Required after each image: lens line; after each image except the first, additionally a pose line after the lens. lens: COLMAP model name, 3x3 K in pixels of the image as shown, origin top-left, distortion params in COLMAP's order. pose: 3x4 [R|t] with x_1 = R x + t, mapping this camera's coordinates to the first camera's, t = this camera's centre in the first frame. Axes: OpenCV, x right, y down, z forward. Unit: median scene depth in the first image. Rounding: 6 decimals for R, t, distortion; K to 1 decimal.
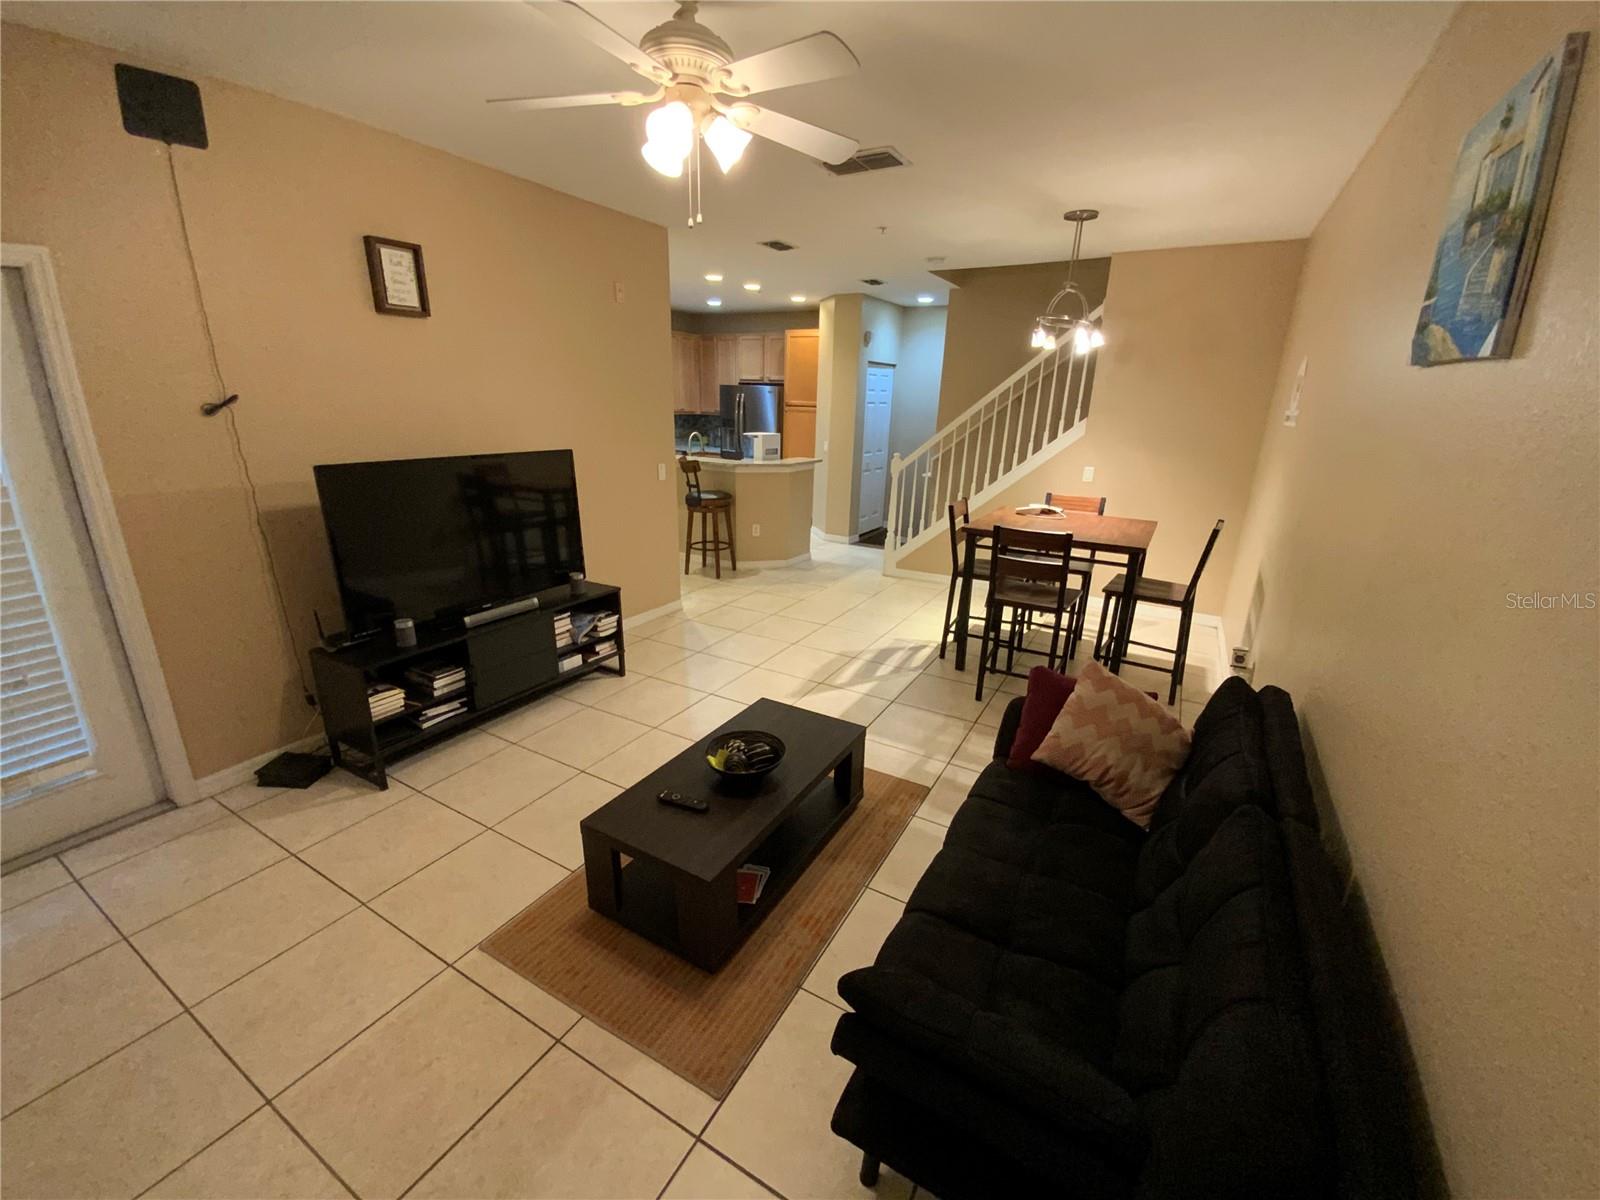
lens RADIAL K [[656.9, 0, 802.0], [0, 656.9, 606.5], [0, 0, 1]] dist [0.010889, -0.000595]
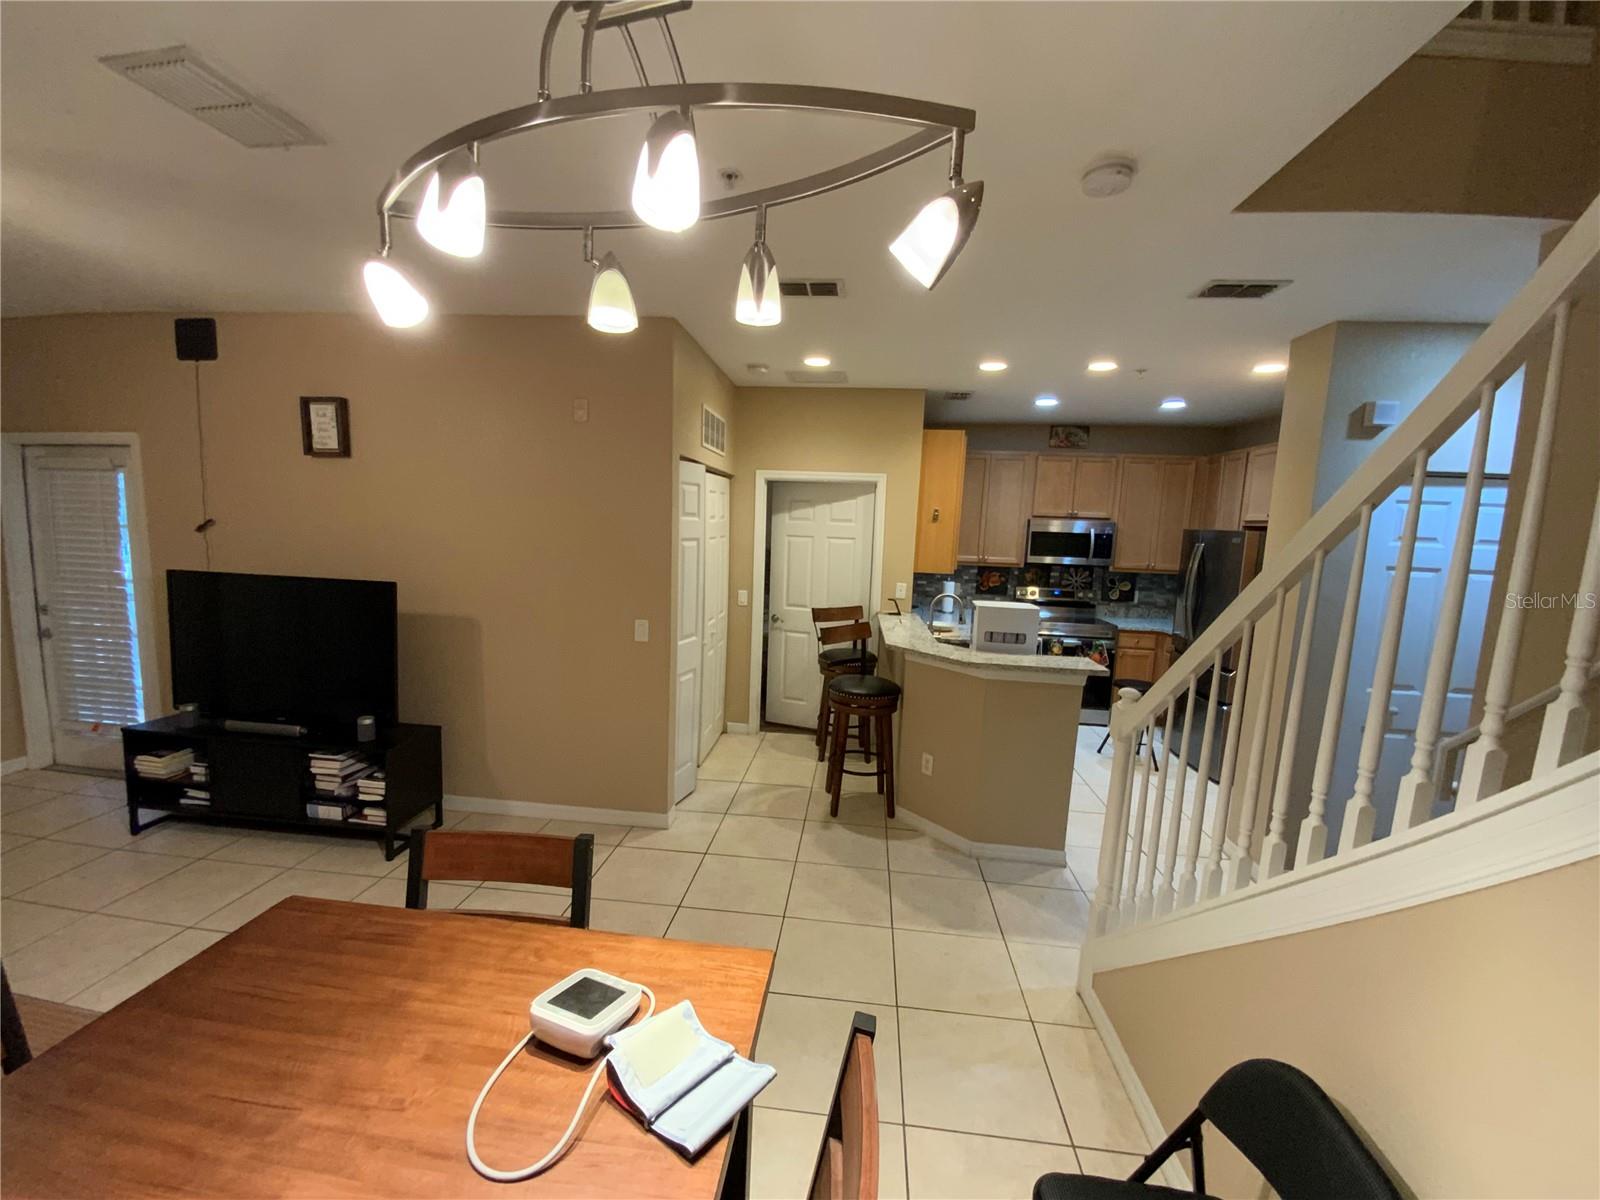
lens RADIAL K [[656.9, 0, 802.0], [0, 656.9, 606.5], [0, 0, 1]] dist [0.010889, -0.000595]
pose [[0.403296, 0.126846, -0.906235, 0.809148], [-0.310084, 0.950697, -0.004925, -0.441825], [0.860930, 0.282995, 0.422745, 1.294554]]
